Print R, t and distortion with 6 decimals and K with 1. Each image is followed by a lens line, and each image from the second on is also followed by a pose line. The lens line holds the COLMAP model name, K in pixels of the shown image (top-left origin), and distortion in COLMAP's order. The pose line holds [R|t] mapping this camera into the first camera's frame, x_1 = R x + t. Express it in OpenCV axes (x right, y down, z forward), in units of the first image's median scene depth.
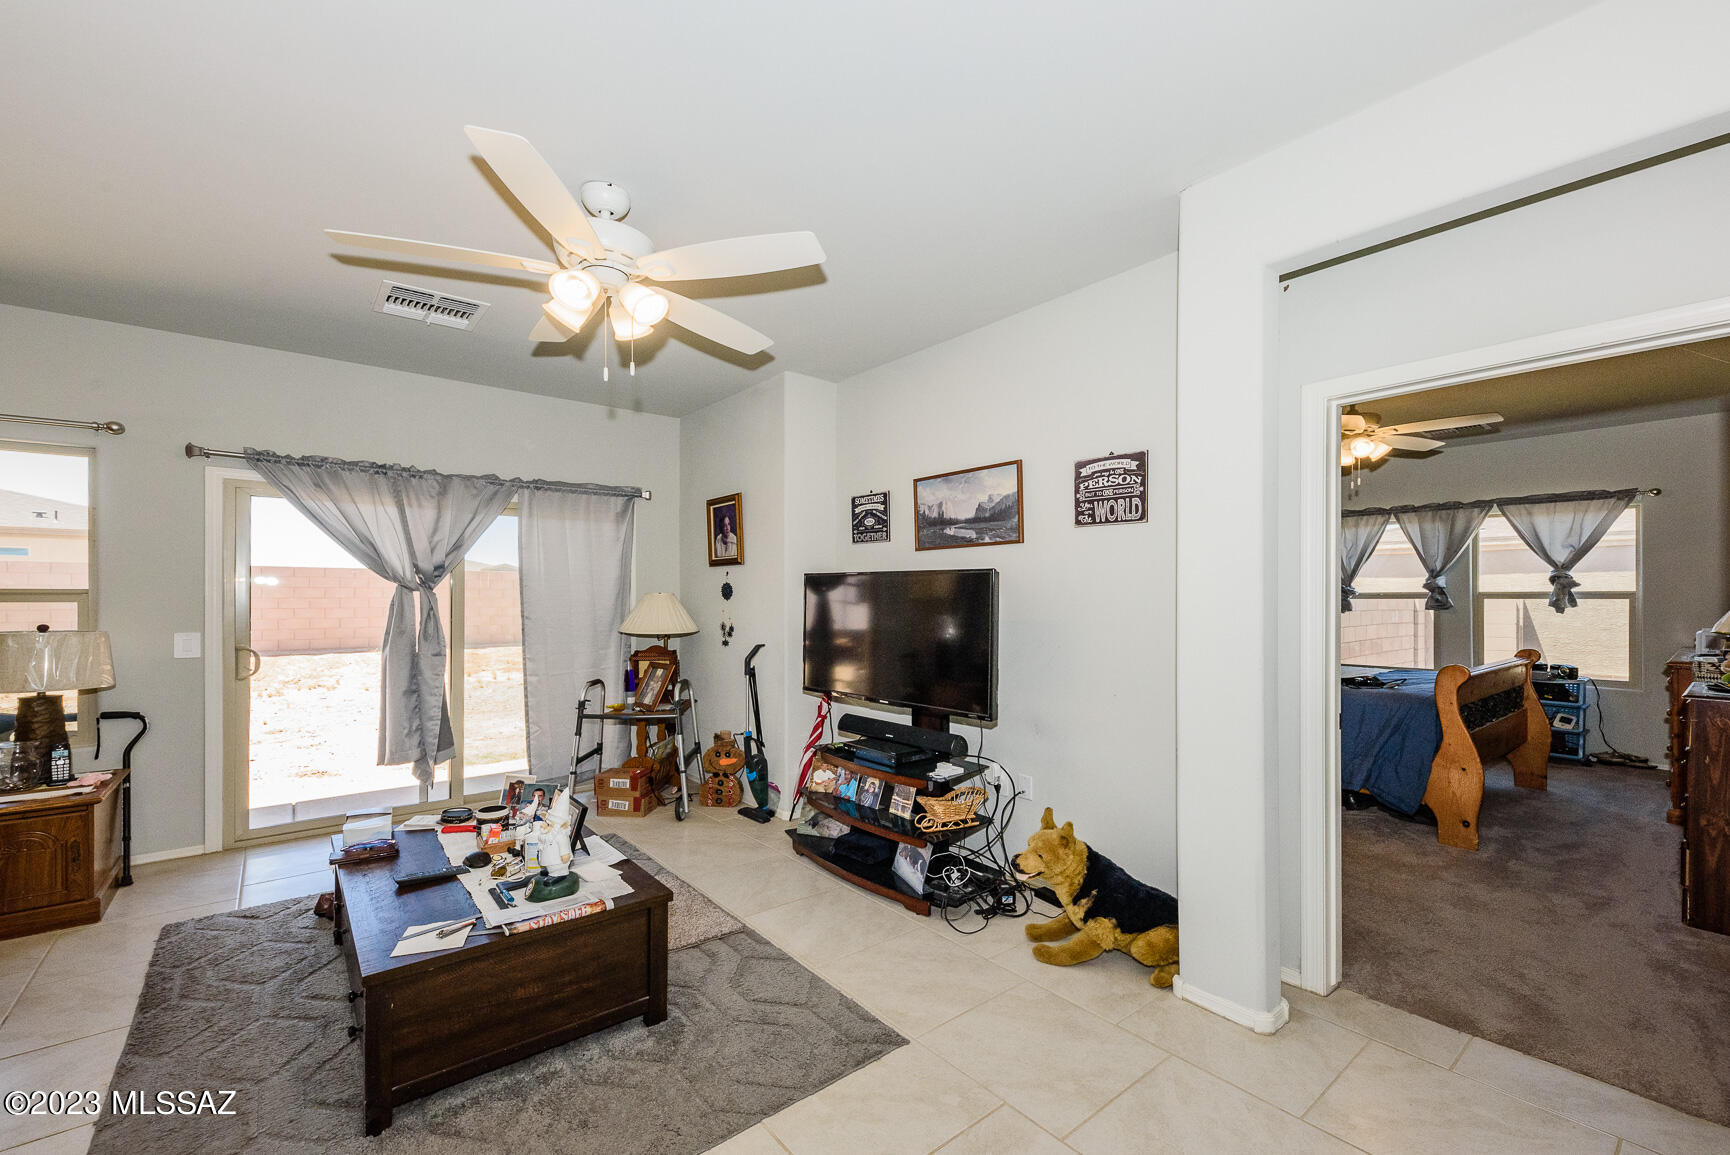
lens RADIAL K [[645.7, 0, 823.5], [0, 645.7, 597.7], [0, 0, 1]] dist [0.011322, -0.001200]
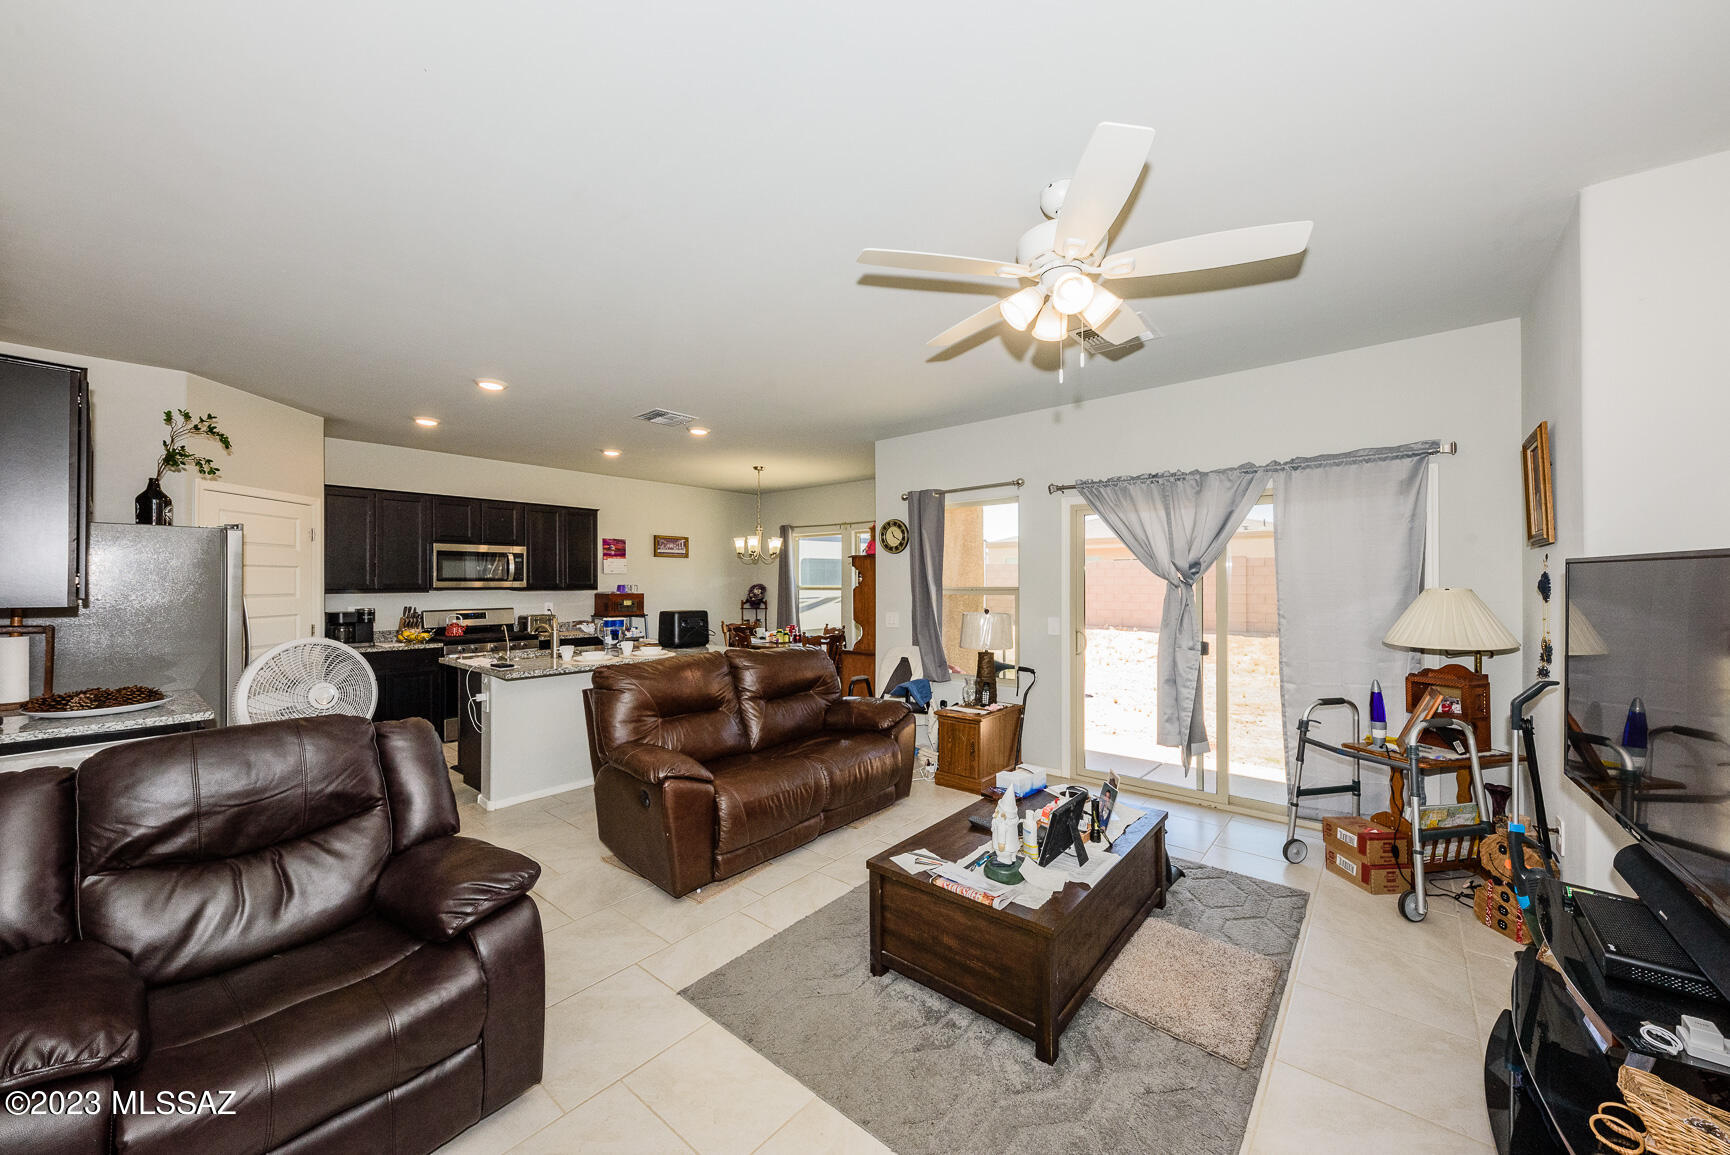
lens RADIAL K [[645.7, 0, 867.4], [0, 645.7, 580.7], [0, 0, 1]] dist [0.011322, -0.001200]
pose [[0.270781, -0.010342, -0.962585, 0.262798], [0.005278, 0.999943, -0.009259, -0.013872], [0.962626, -0.002573, 0.270821, 0.225385]]
